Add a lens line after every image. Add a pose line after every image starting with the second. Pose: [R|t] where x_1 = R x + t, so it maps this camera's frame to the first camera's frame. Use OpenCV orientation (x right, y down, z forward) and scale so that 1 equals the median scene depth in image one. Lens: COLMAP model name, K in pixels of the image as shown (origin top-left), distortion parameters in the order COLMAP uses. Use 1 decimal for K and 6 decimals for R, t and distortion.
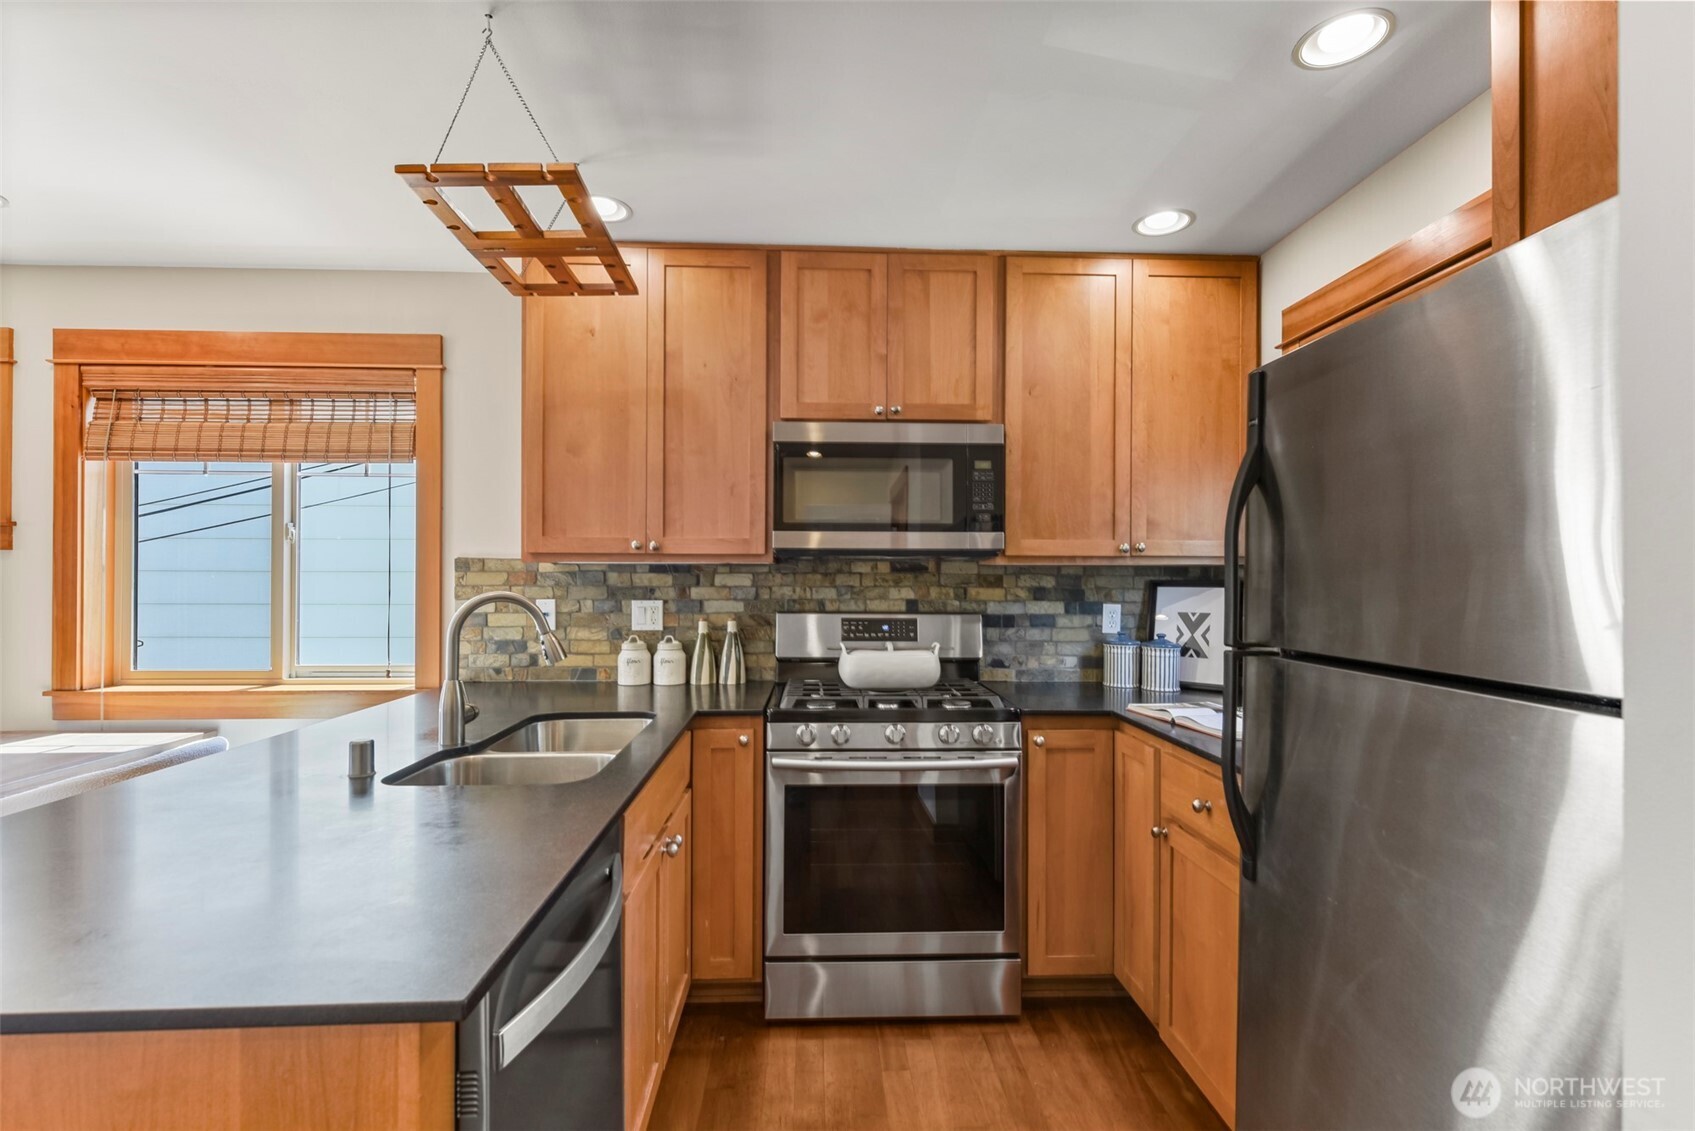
lens RADIAL K [[764.9, 0, 848.4], [0, 764.9, 576.8], [0, 0, 1]] dist [0.002741, -0.000268]
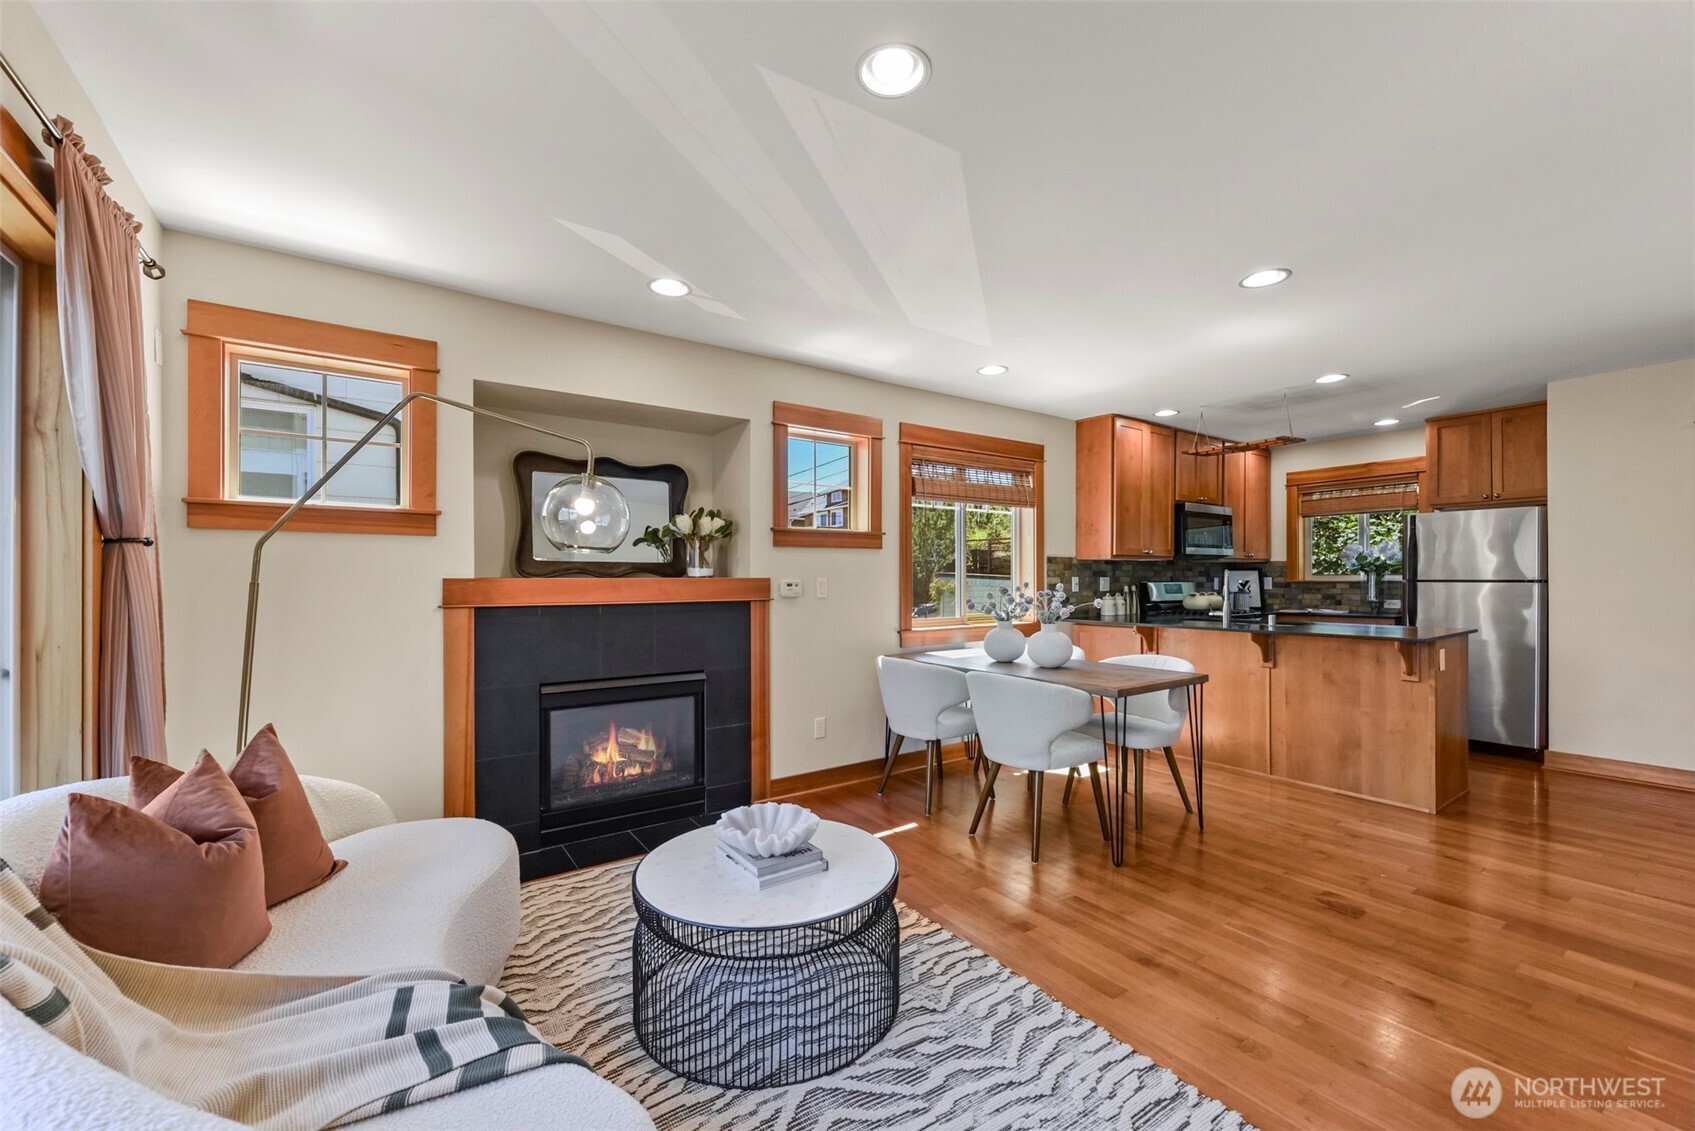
lens RADIAL K [[679.2, 0, 842.7], [0, 679.2, 580.7], [0, 0, 1]] dist [0.002189, -0.004479]
pose [[0.846095, -0.008956, 0.532957, -2.059918], [0.005355, 0.999951, 0.008302, 0.022911], [-0.533006, -0.004170, 0.846101, -0.242021]]
